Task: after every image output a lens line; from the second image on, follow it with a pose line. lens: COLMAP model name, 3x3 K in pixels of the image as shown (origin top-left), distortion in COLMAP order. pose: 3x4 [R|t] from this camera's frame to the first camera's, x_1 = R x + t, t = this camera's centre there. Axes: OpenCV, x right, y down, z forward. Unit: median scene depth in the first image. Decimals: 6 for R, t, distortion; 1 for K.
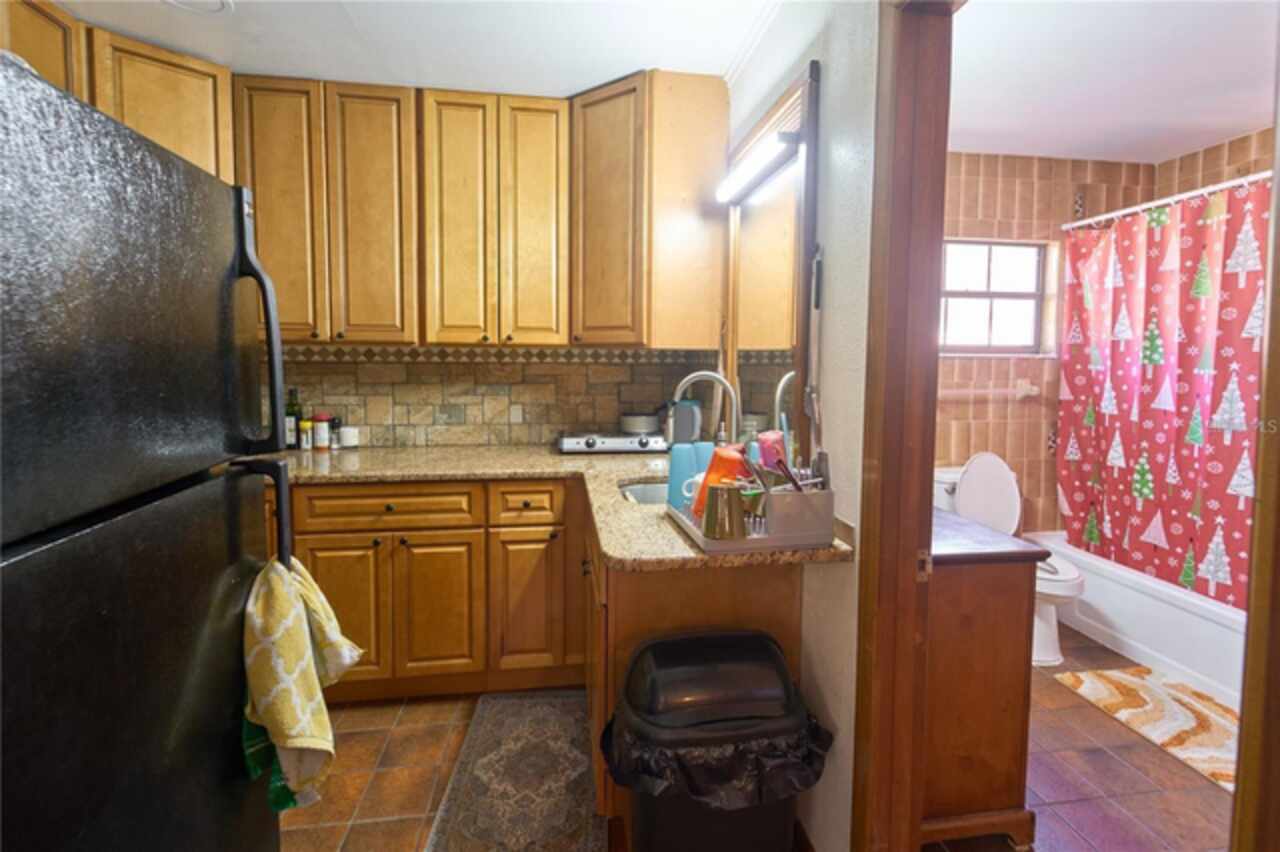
lens RADIAL K [[557.3, 0, 639.1], [0, 557.3, 386.2], [0, 0, 1]] dist [0.003284, 0.000479]
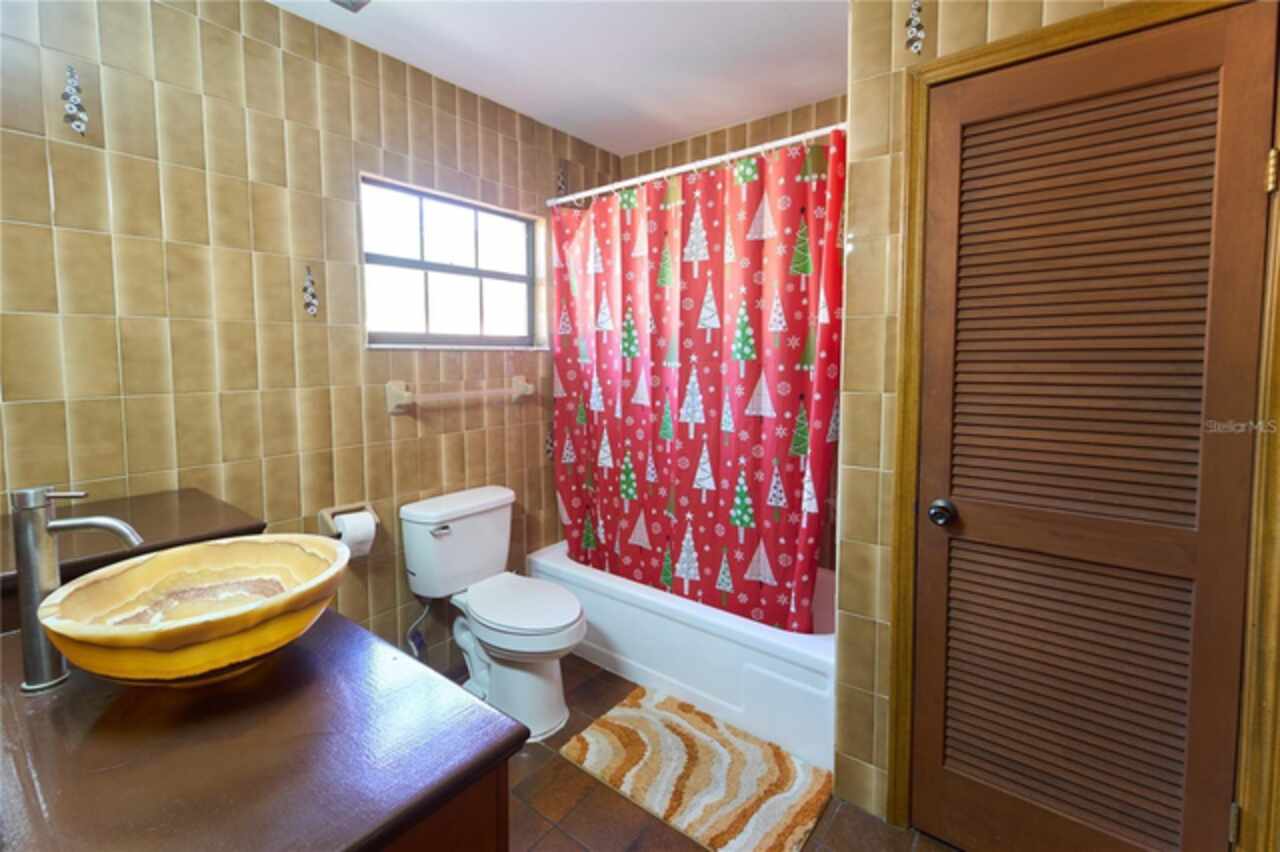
lens RADIAL K [[557.3, 0, 639.1], [0, 557.3, 386.2], [0, 0, 1]] dist [0.003284, 0.000479]
pose [[0.709447, -0.049018, 0.703052, 0.261067], [0.042086, 0.998745, 0.027165, -0.014506], [-0.703501, 0.010317, 0.710619, 0.316708]]
